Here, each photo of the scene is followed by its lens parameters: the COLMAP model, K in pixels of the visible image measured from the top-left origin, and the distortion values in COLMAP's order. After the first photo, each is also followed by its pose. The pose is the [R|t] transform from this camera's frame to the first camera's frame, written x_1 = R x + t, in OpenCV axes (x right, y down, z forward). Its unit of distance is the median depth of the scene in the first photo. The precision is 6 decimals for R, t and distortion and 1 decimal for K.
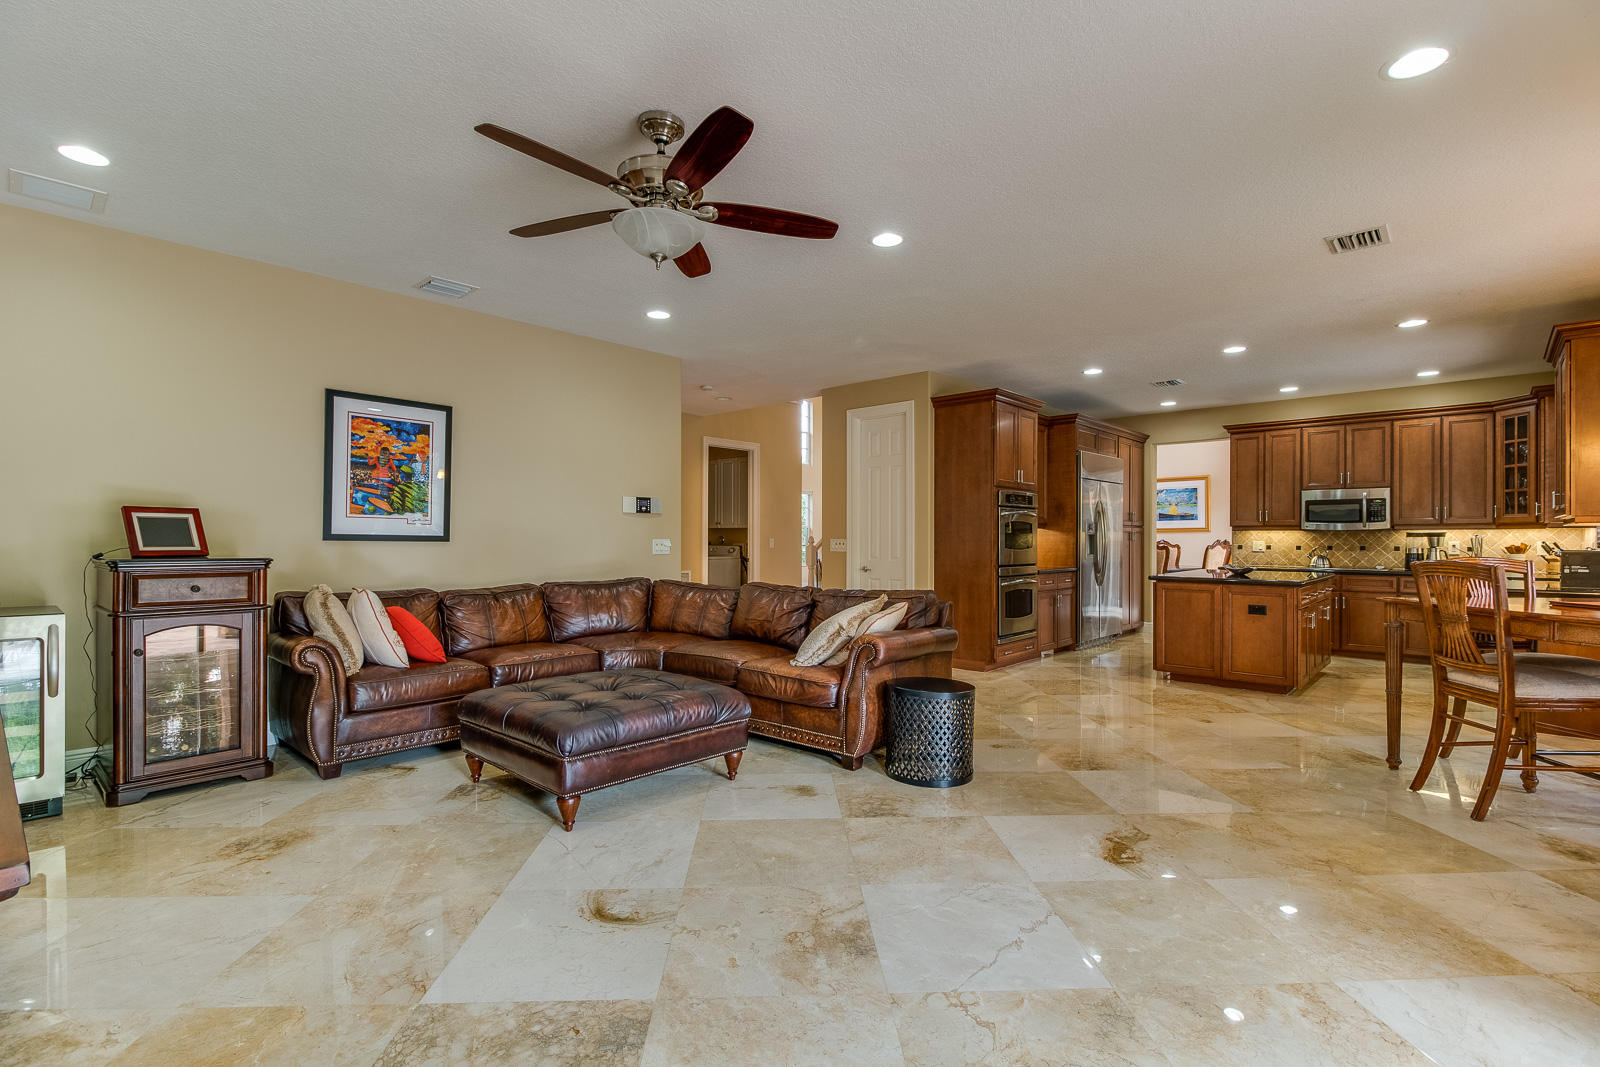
lens RADIAL K [[740.2, 0, 795.6], [0, 740.2, 537.6], [0, 0, 1]] dist [0.002173, -0.000413]
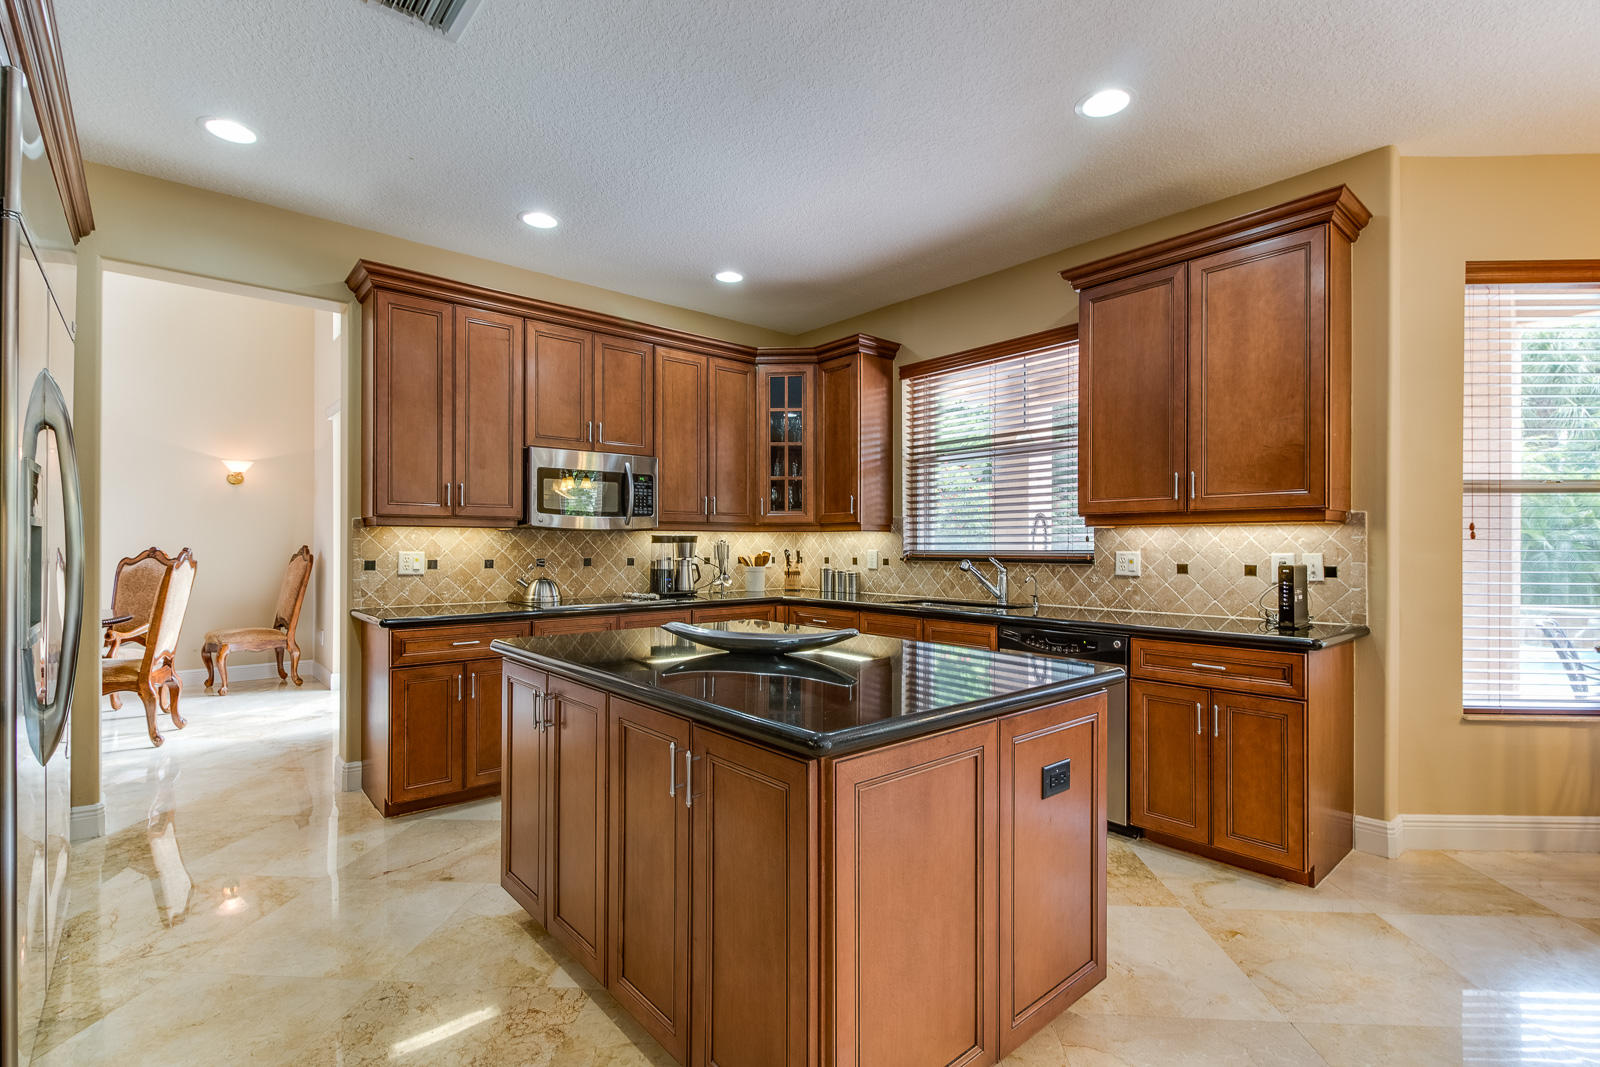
lens RADIAL K [[736.6, 0, 798.1], [0, 736.6, 543.4], [0, 0, 1]] dist [0.011718, -0.000810]
pose [[0.101452, 0.001473, 0.994839, 0.236431], [-0.001905, 0.999997, -0.001287, 0.000259], [-0.994839, -0.001764, 0.101455, 0.831725]]
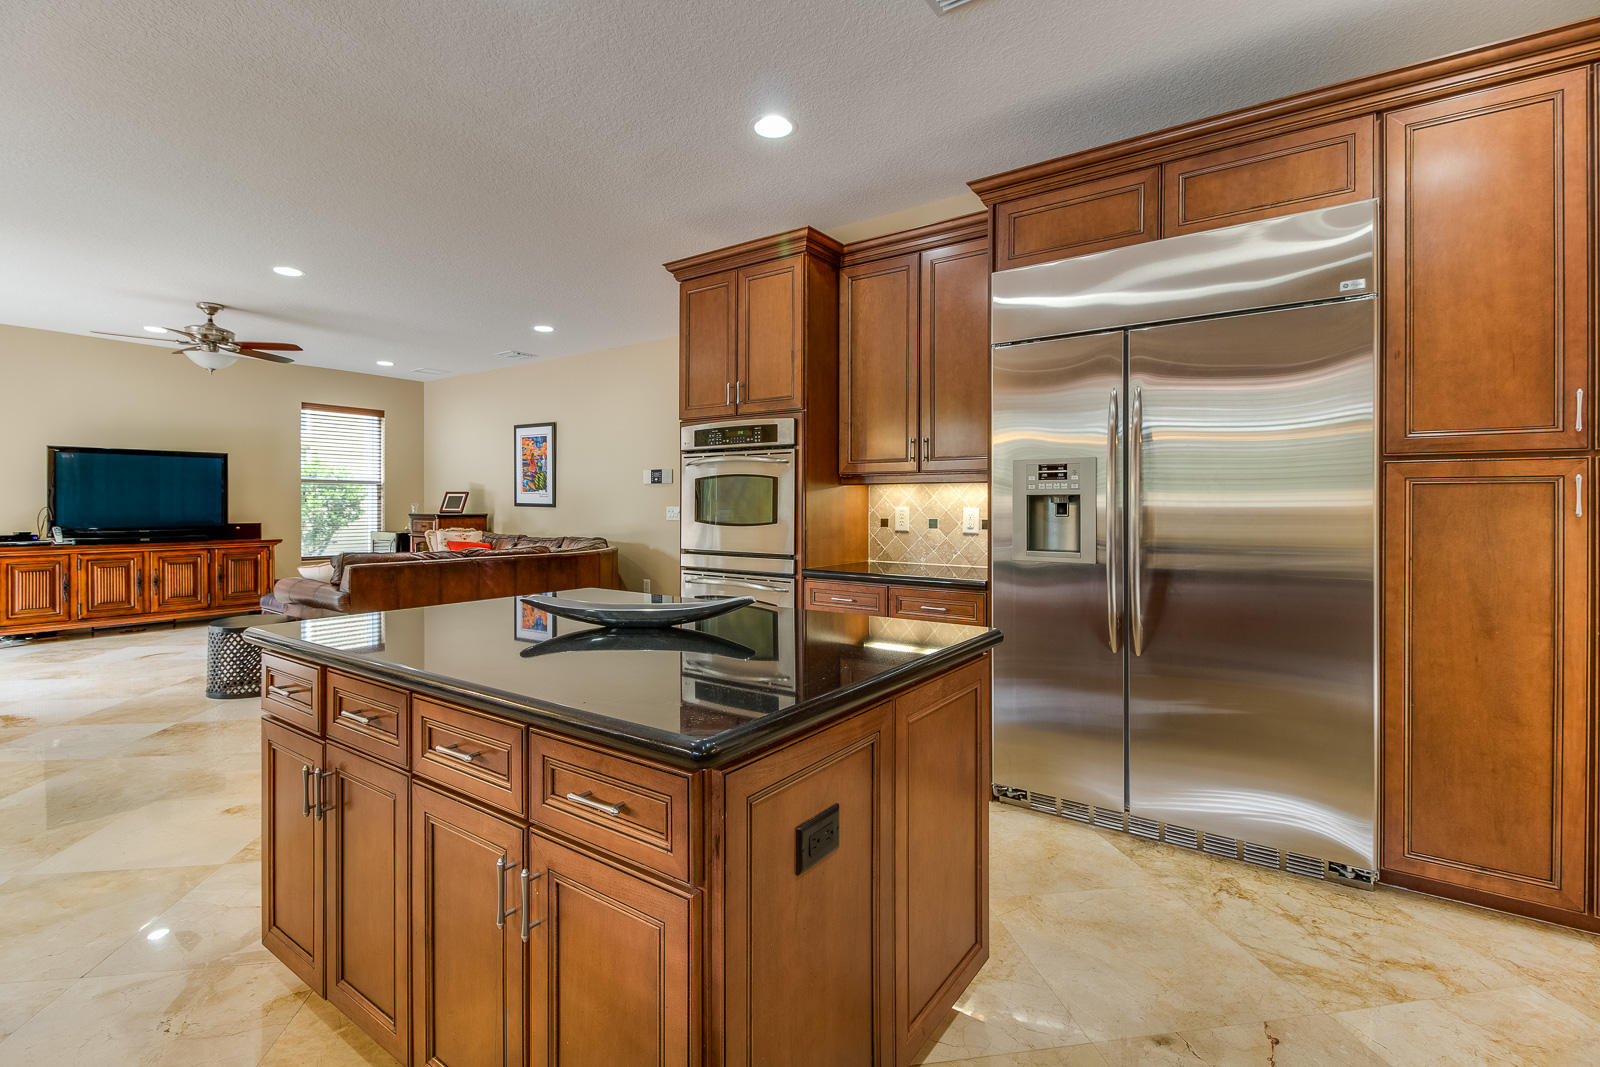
lens RADIAL K [[730.6, 0, 804.9], [0, 730.6, 535.8], [0, 0, 1]] dist [0.013748, -0.014478]
pose [[0.124061, 0.043223, -0.991333, 0.775566], [0.005122, 0.999010, 0.044199, -0.001035], [0.992261, -0.010561, 0.123717, 0.903524]]
